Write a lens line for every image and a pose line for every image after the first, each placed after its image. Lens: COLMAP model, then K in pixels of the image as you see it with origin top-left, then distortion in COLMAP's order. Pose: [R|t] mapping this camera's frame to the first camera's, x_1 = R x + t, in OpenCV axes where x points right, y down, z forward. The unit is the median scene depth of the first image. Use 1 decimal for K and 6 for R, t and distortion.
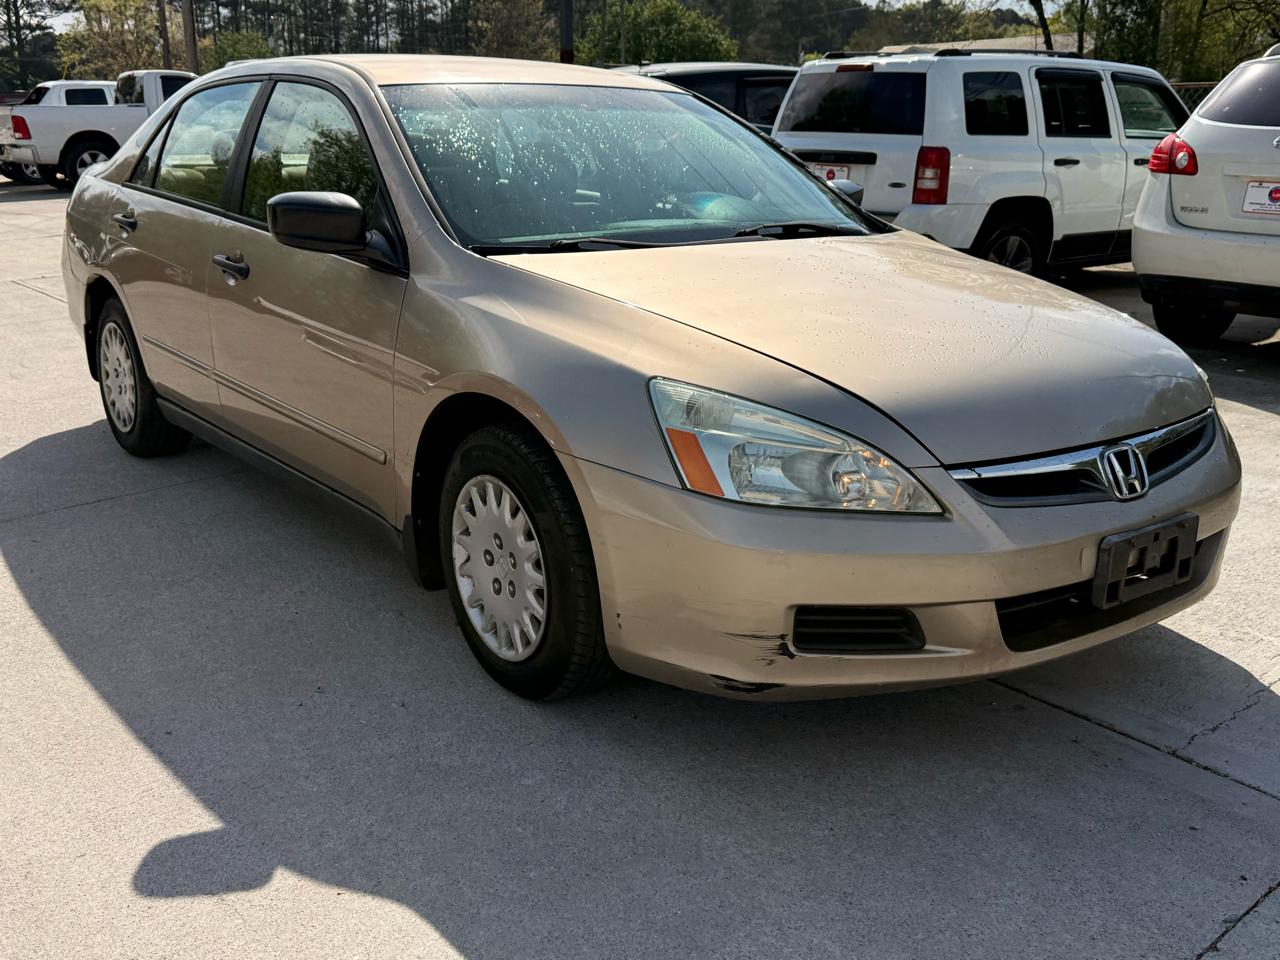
lens RADIAL K [[1254.7, 0, 631.9], [0, 1254.7, 492.6], [0, 0, 1]] dist [0.198559, -0.442968]
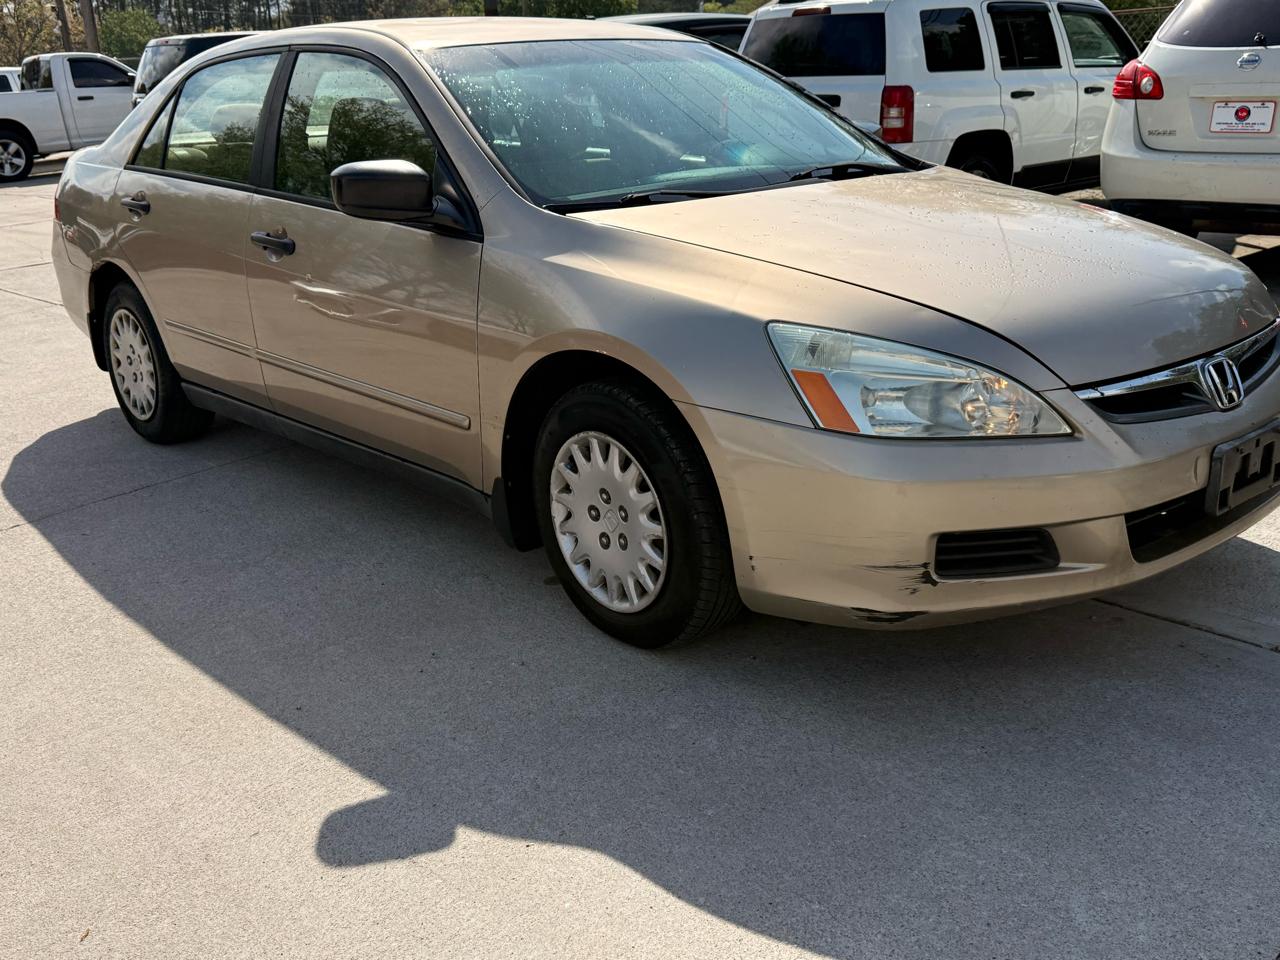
lens RADIAL K [[1255.5, 0, 634.9], [0, 1255.5, 478.5], [0, 0, 1]] dist [0.168688, -0.335372]
pose [[0.995760, -0.072099, 0.057128, -0.132448], [0.070859, 0.997211, 0.023436, 0.002611], [-0.058658, -0.019289, 0.998092, -0.008131]]
